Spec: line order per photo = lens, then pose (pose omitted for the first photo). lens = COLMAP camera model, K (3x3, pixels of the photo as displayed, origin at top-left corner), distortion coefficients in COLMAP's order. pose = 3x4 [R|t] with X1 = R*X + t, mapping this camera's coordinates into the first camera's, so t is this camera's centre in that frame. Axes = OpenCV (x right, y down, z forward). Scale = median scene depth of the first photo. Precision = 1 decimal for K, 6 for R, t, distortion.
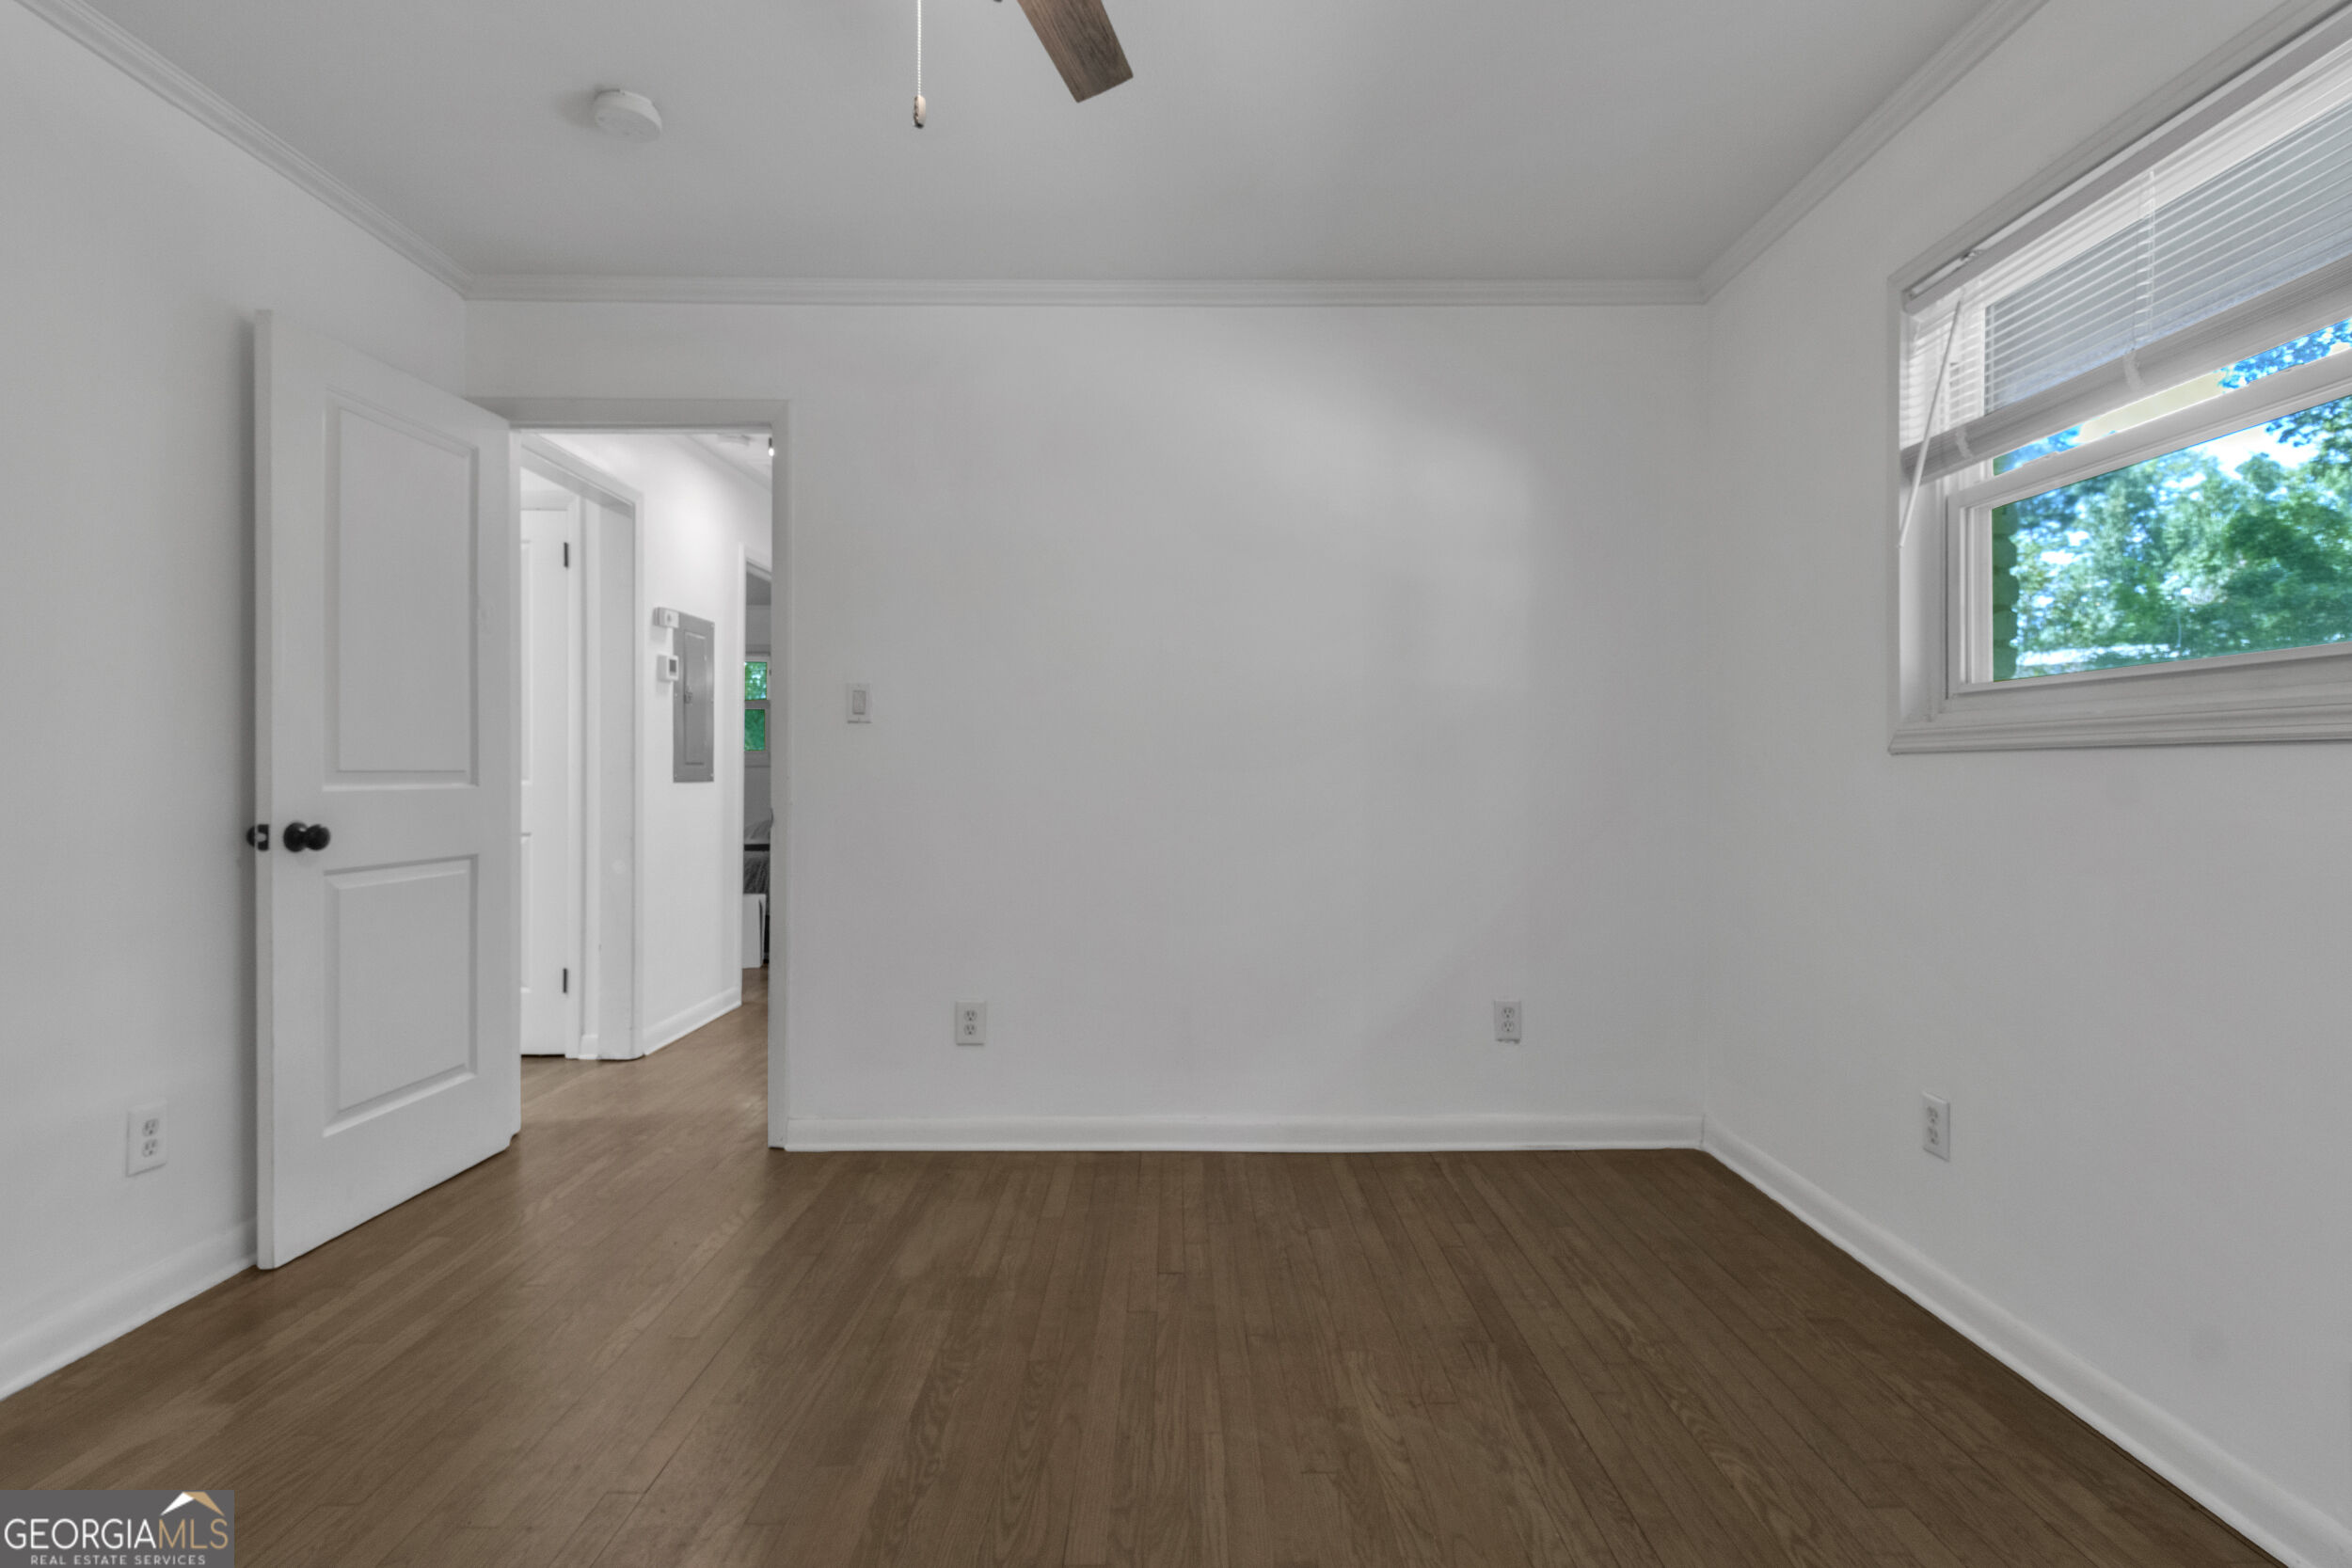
lens RADIAL K [[1113.8, 0, 1184.7], [0, 1113.8, 779.6], [0, 0, 1]] dist [0.013083, 0.000265]
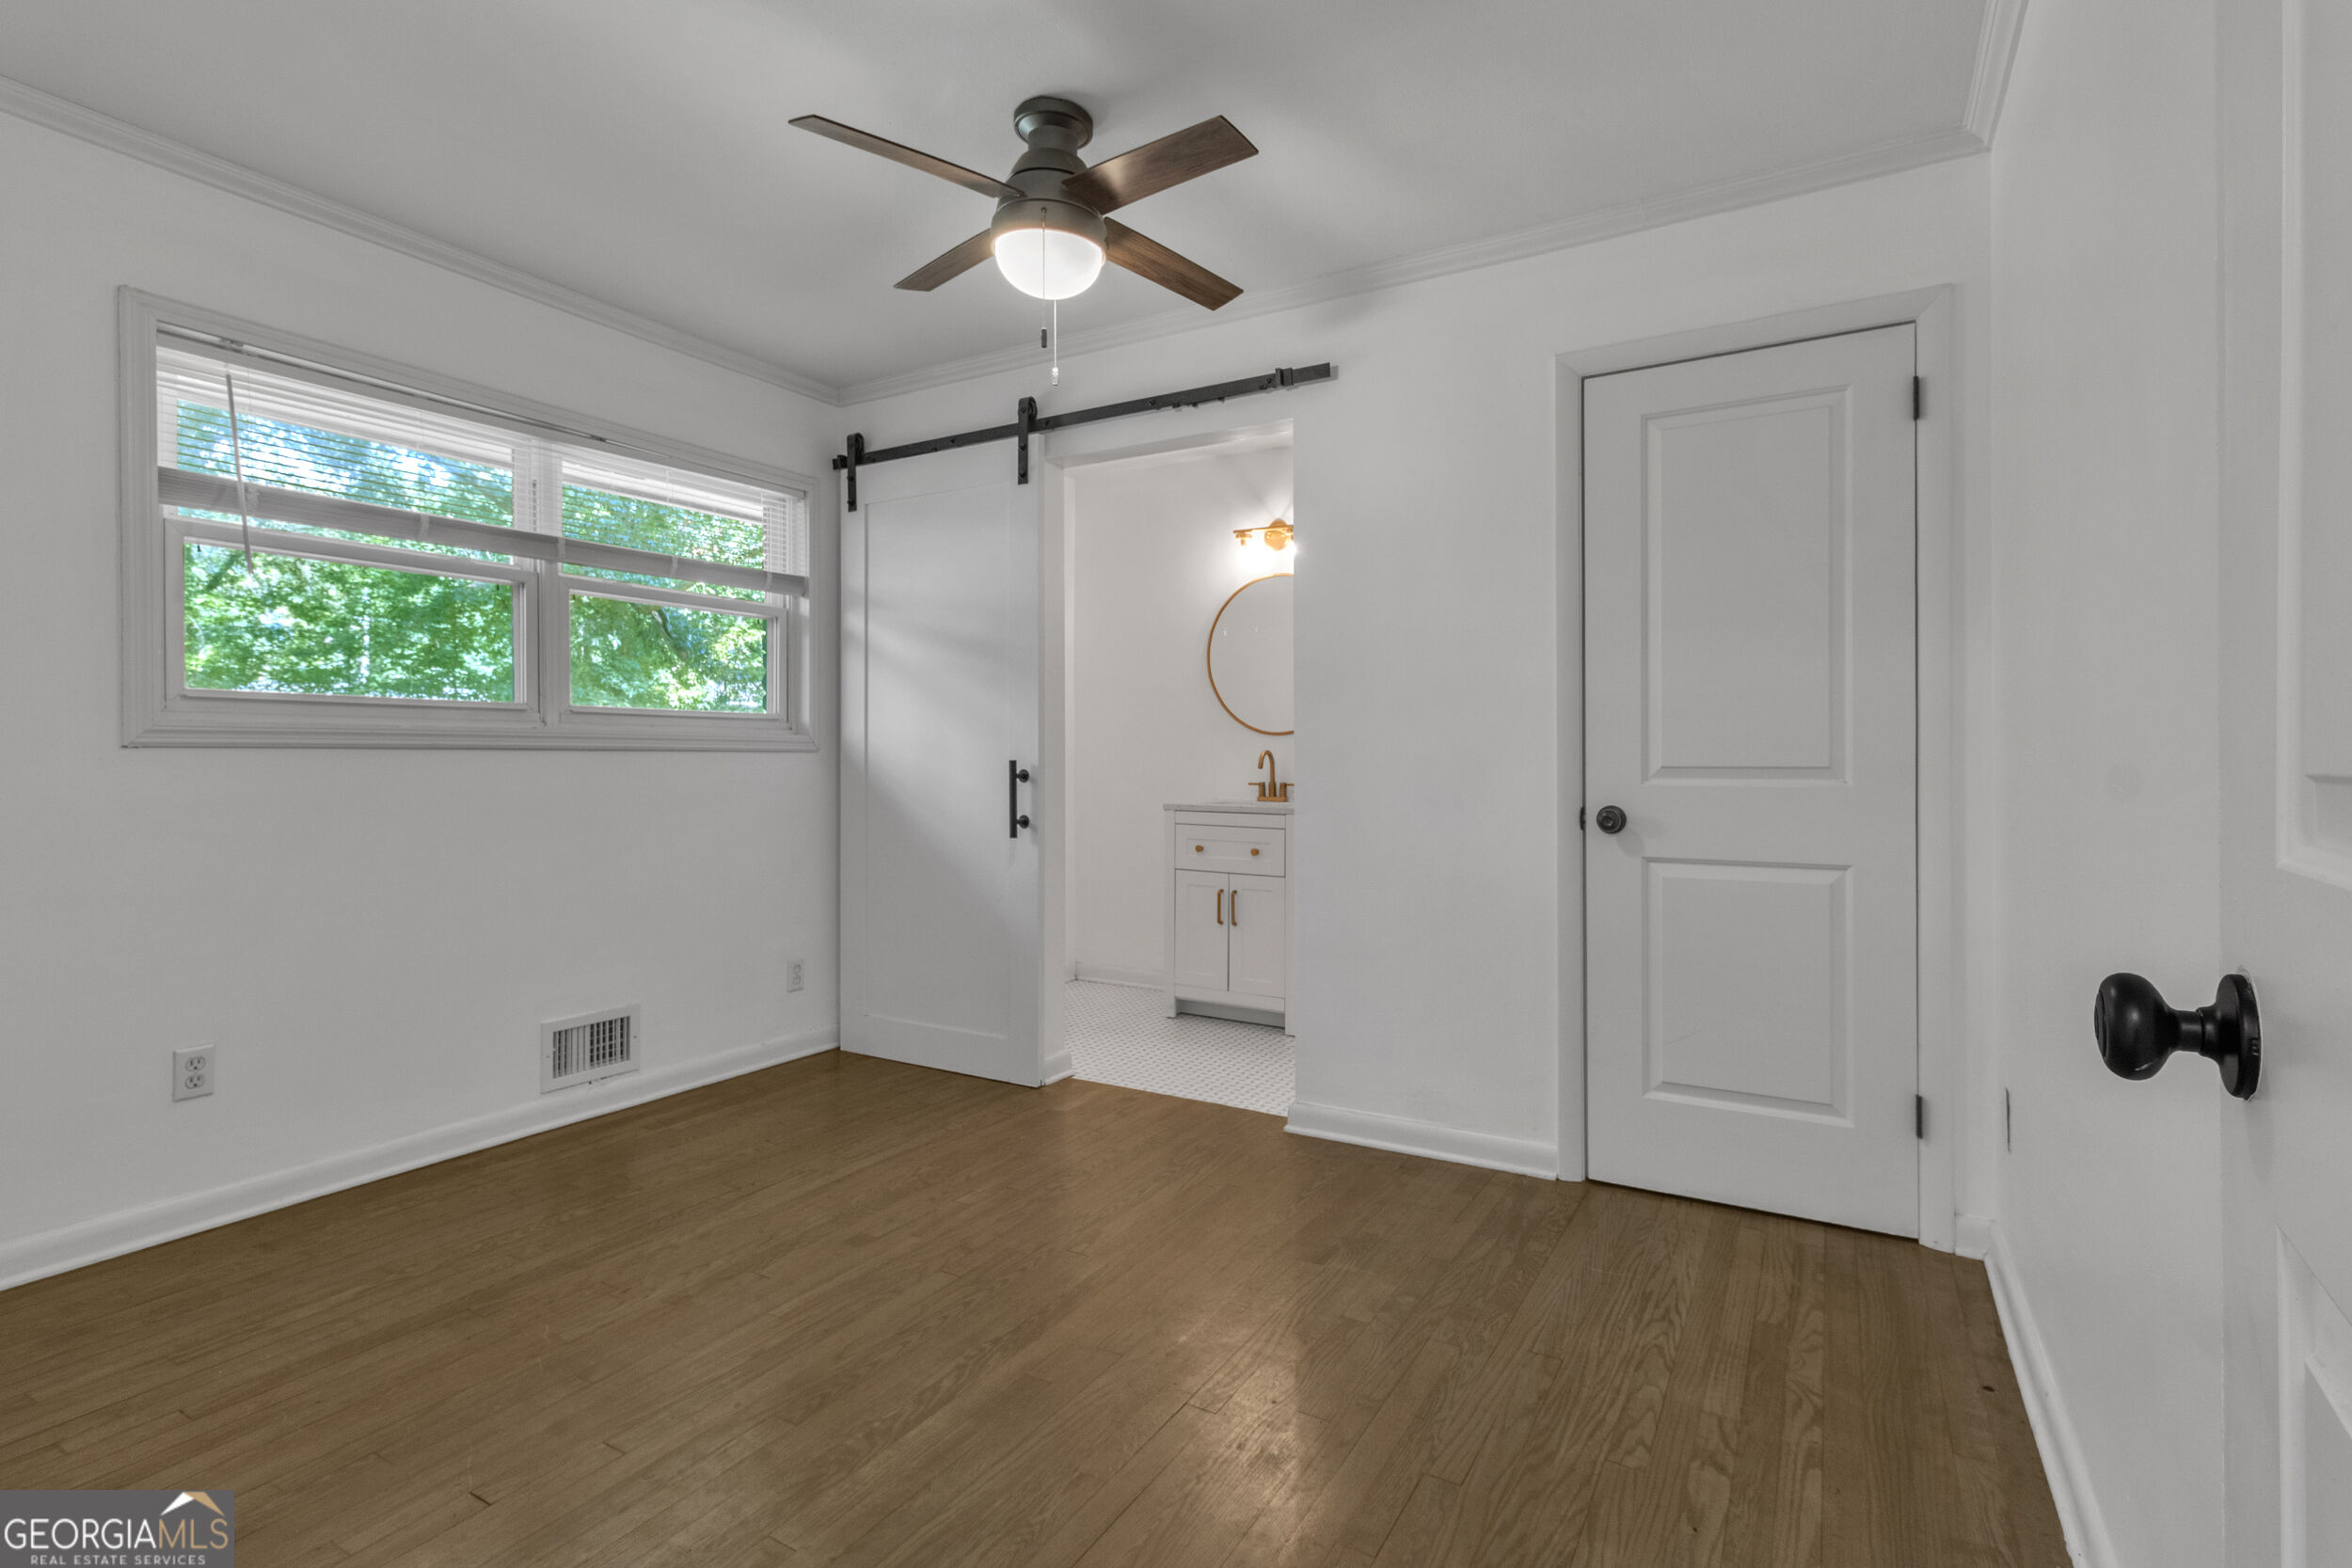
lens RADIAL K [[1113.8, 0, 1168.0], [0, 1113.8, 746.2], [0, 0, 1]] dist [0.013083, 0.000265]
pose [[-0.853040, 0.008192, 0.521780, -0.918142], [0.004654, 0.999956, -0.008092, -0.012413], [-0.521824, -0.004475, -0.853041, 1.713731]]
